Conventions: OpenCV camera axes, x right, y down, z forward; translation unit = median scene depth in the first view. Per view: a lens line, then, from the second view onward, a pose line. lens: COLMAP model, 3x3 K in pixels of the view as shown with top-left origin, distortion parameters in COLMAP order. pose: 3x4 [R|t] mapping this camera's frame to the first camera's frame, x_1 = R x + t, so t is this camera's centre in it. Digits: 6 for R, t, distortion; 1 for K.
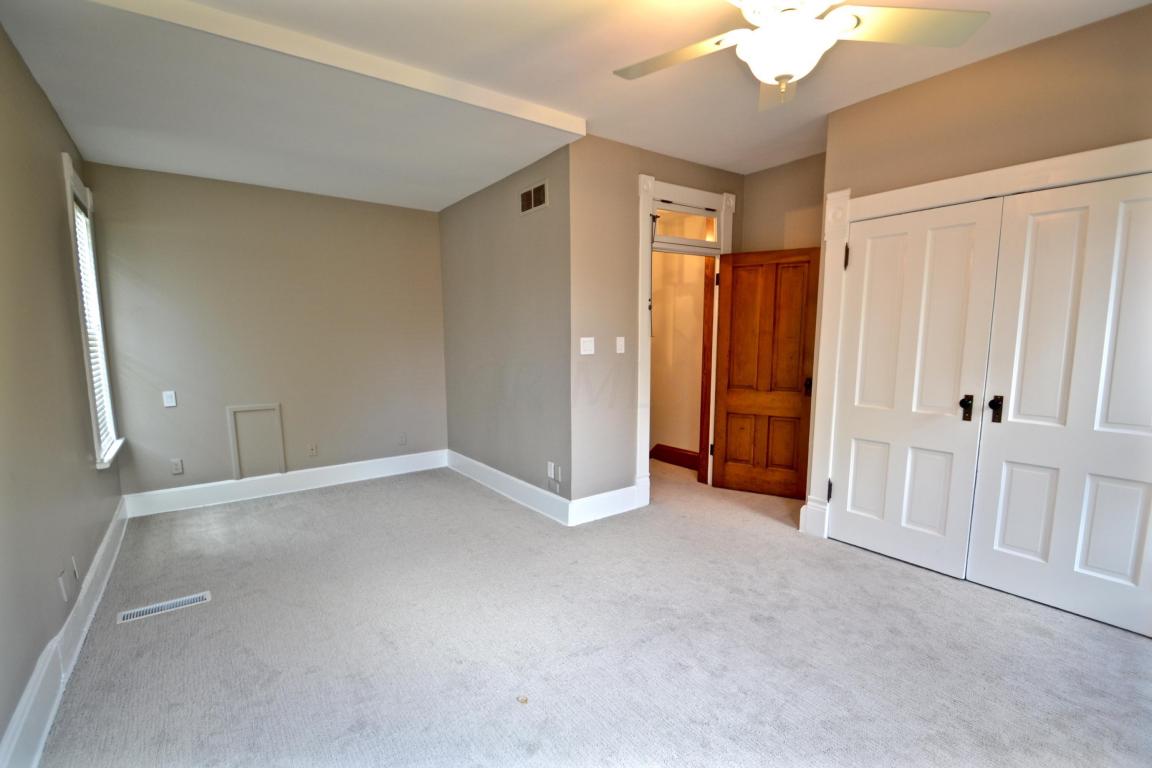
lens RADIAL K [[510.9, 0, 564.8], [0, 510.9, 404.4], [0, 0, 1]] dist [0.004222, -0.012403]
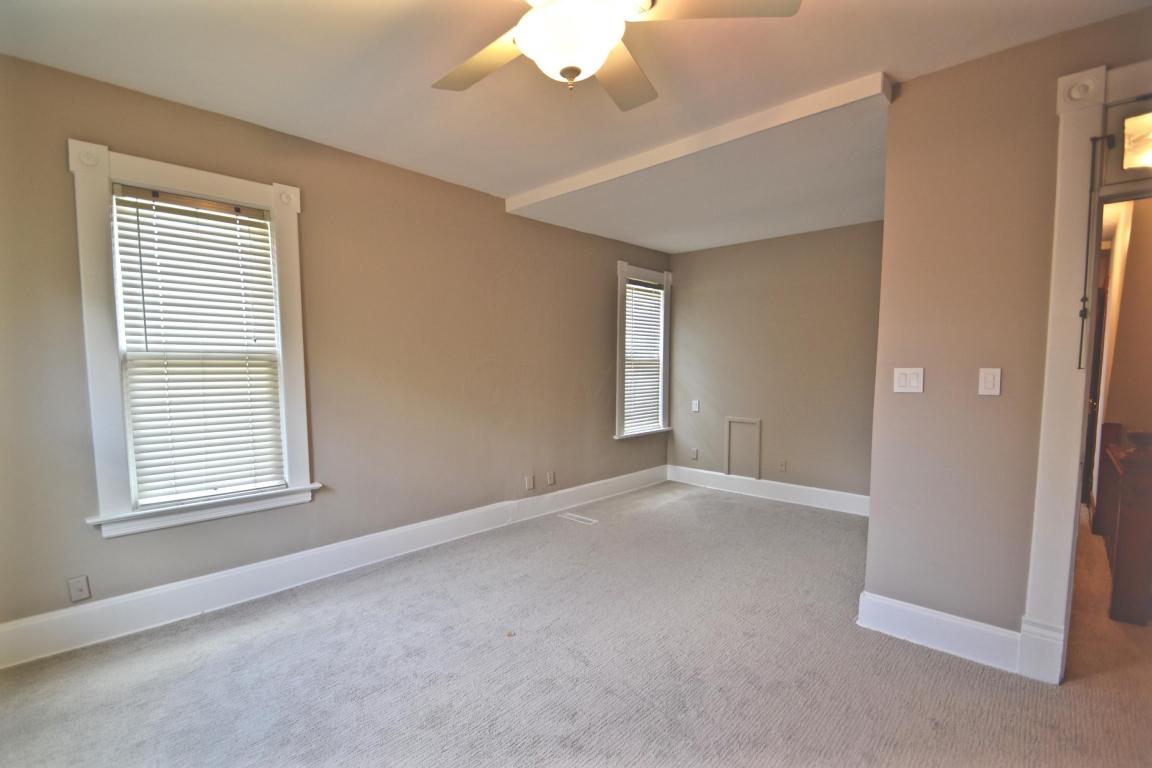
lens RADIAL K [[510.9, 0, 564.8], [0, 510.9, 404.4], [0, 0, 1]] dist [0.004222, -0.012403]
pose [[0.167402, 0.085521, -0.982173, 0.601043], [-0.127457, 0.989747, 0.064456, -0.063782], [0.977615, 0.114395, 0.176586, 0.406249]]
